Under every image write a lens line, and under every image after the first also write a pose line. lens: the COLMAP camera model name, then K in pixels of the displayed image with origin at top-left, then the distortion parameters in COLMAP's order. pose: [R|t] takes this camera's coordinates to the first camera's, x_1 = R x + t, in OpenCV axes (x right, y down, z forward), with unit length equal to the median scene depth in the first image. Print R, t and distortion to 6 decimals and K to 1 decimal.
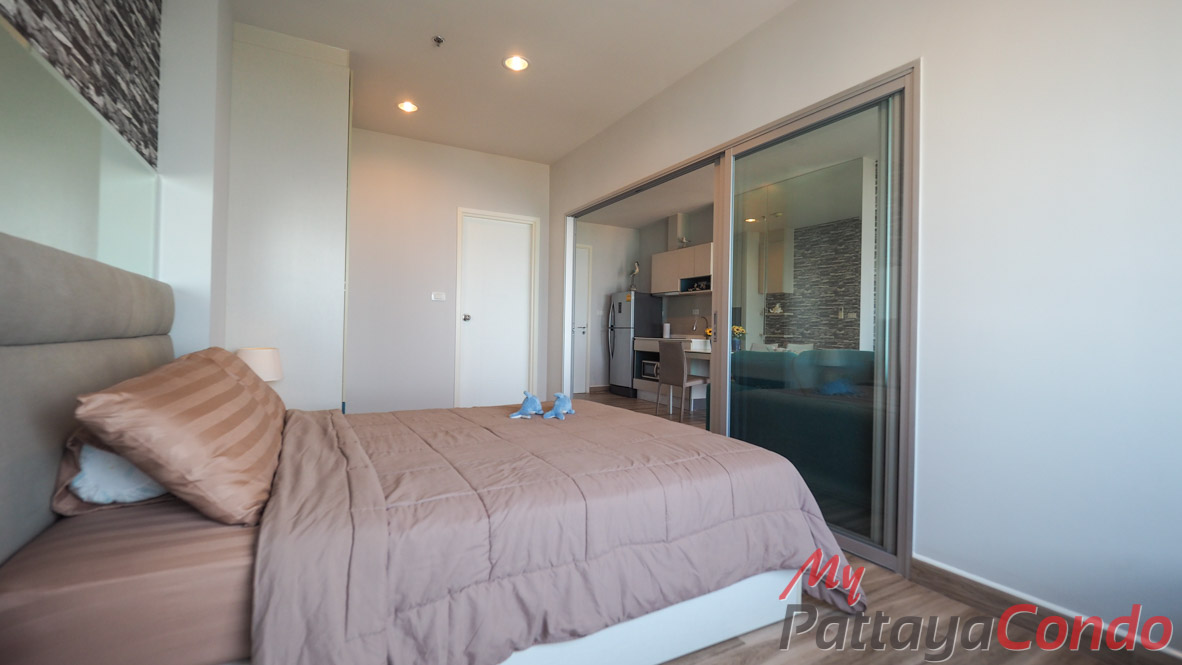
lens RADIAL K [[485.8, 0, 585.9], [0, 485.8, 320.2], [0, 0, 1]] dist [0.000150, 0.000075]
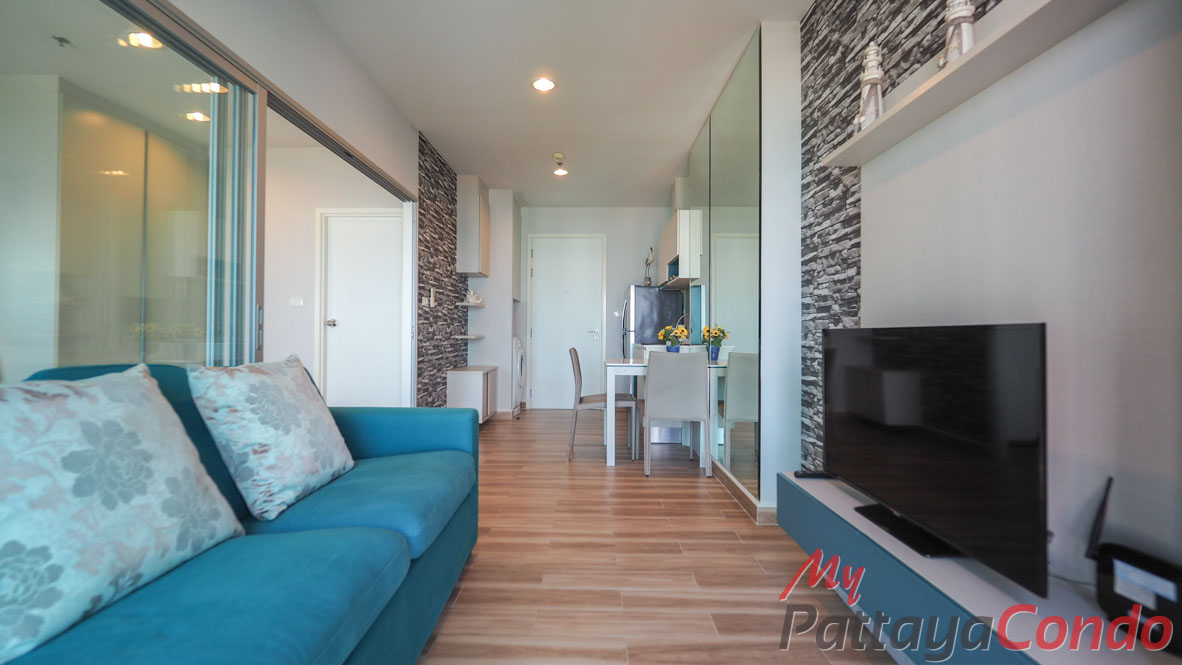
lens RADIAL K [[496.9, 0, 585.0], [0, 496.9, 330.2], [0, 0, 1]] dist [-0.004634, -0.000004]
pose [[0.869118, -0.017935, -0.494280, 0.420476], [0.020404, 0.999792, -0.000400, 0.012760], [0.494184, -0.009738, 0.869303, 0.248803]]
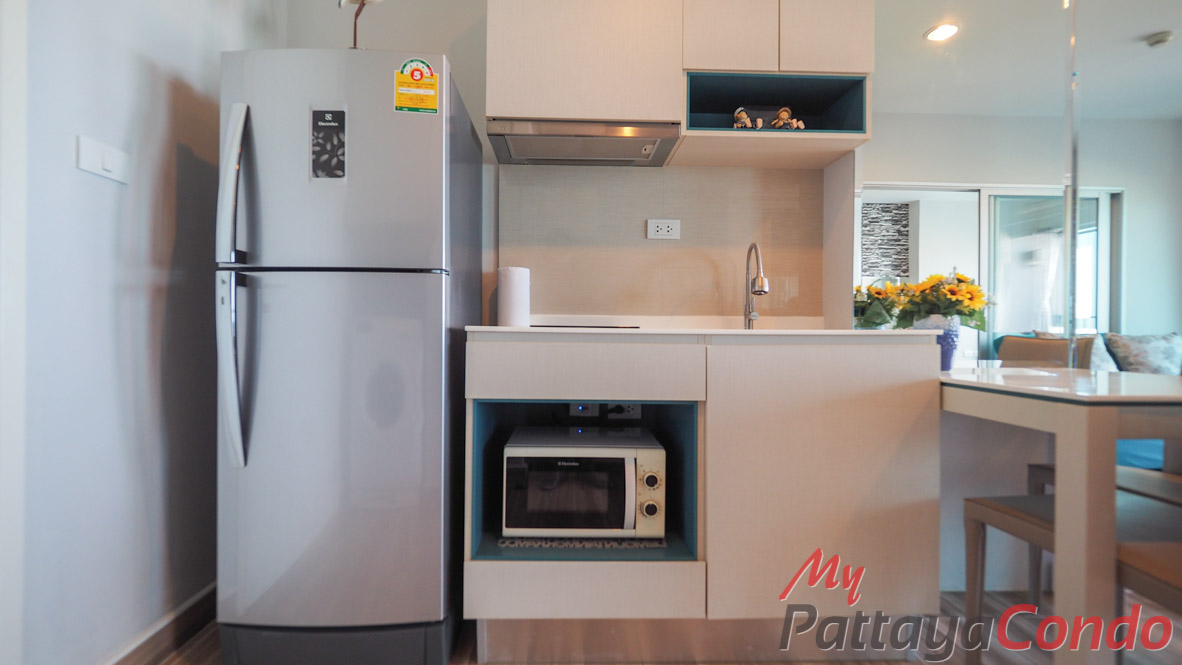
lens RADIAL K [[496.9, 0, 585.0], [0, 496.9, 330.2], [0, 0, 1]] dist [-0.004634, -0.000004]
pose [[0.464887, -0.017897, 0.885189, -0.036771], [-0.013269, 0.999543, 0.027178, 0.030497], [-0.885271, -0.024380, 0.464437, 0.851212]]
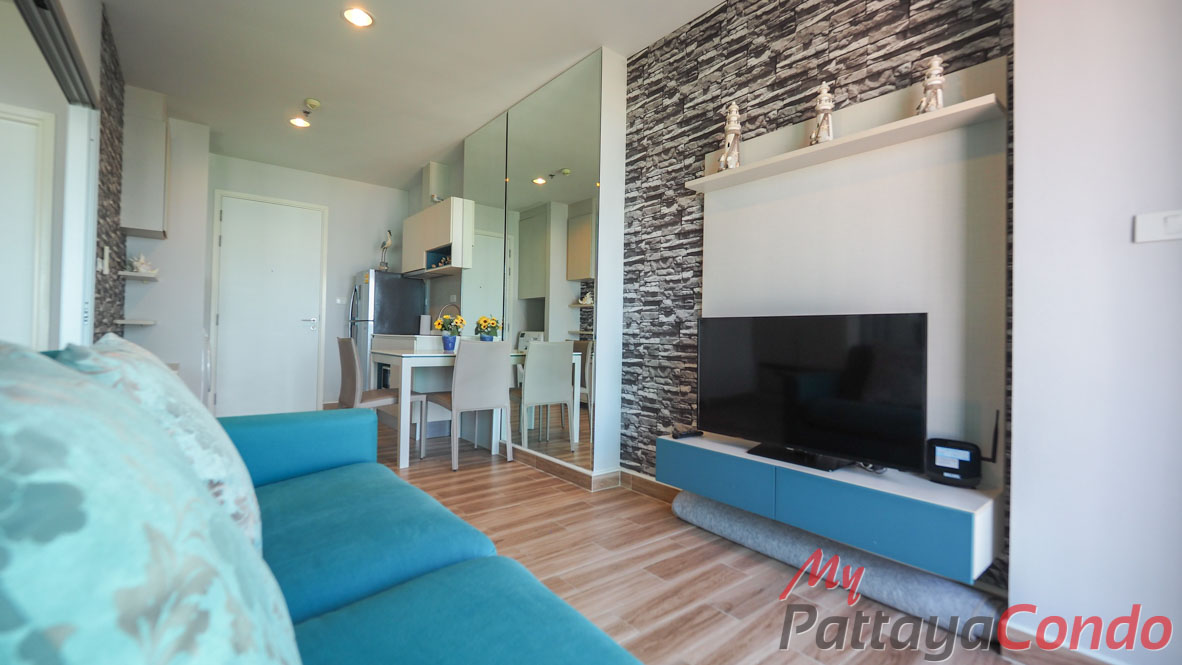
lens RADIAL K [[488.3, 0, 579.0], [0, 488.3, 330.7], [0, 0, 1]] dist [-0.000104, -0.000756]
pose [[0.985809, 0.001015, 0.167867, 0.270684], [-0.003580, 0.999881, 0.014979, 0.018505], [-0.167832, -0.015367, 0.985696, 0.232590]]
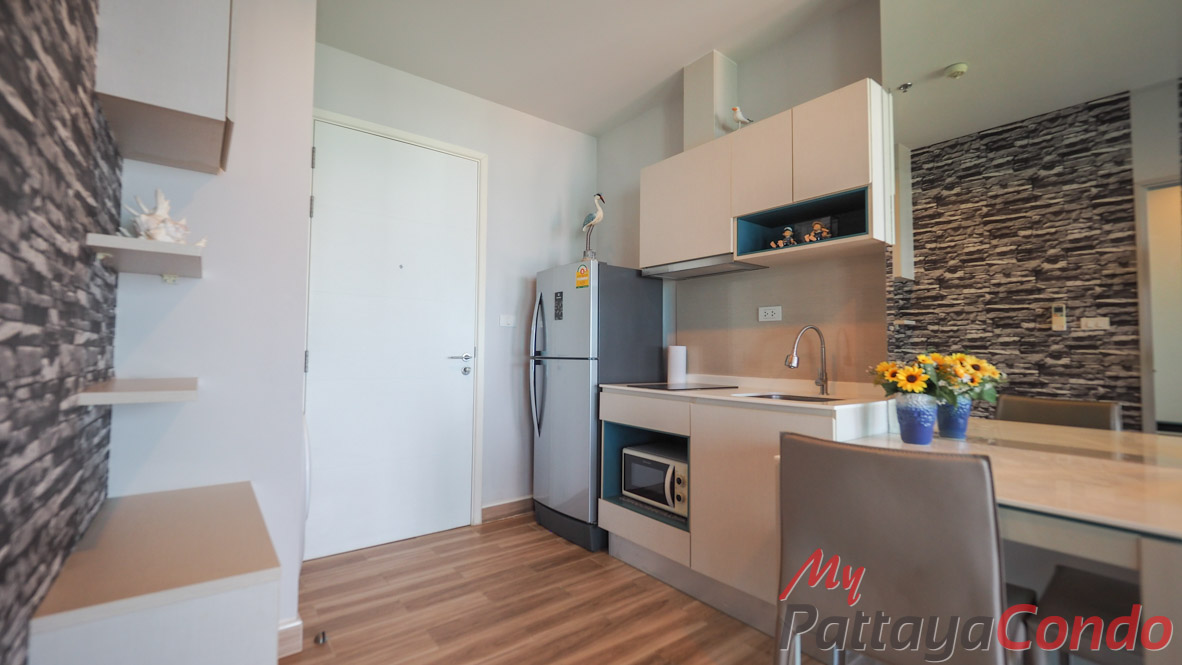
lens RADIAL K [[496.9, 0, 585.0], [0, 496.9, 330.2], [0, 0, 1]] dist [-0.004634, -0.000004]
pose [[0.987972, -0.004713, 0.154564, 0.029958], [0.008163, 0.999731, -0.021690, 0.002391], [-0.154420, 0.022691, 0.987745, 0.611592]]
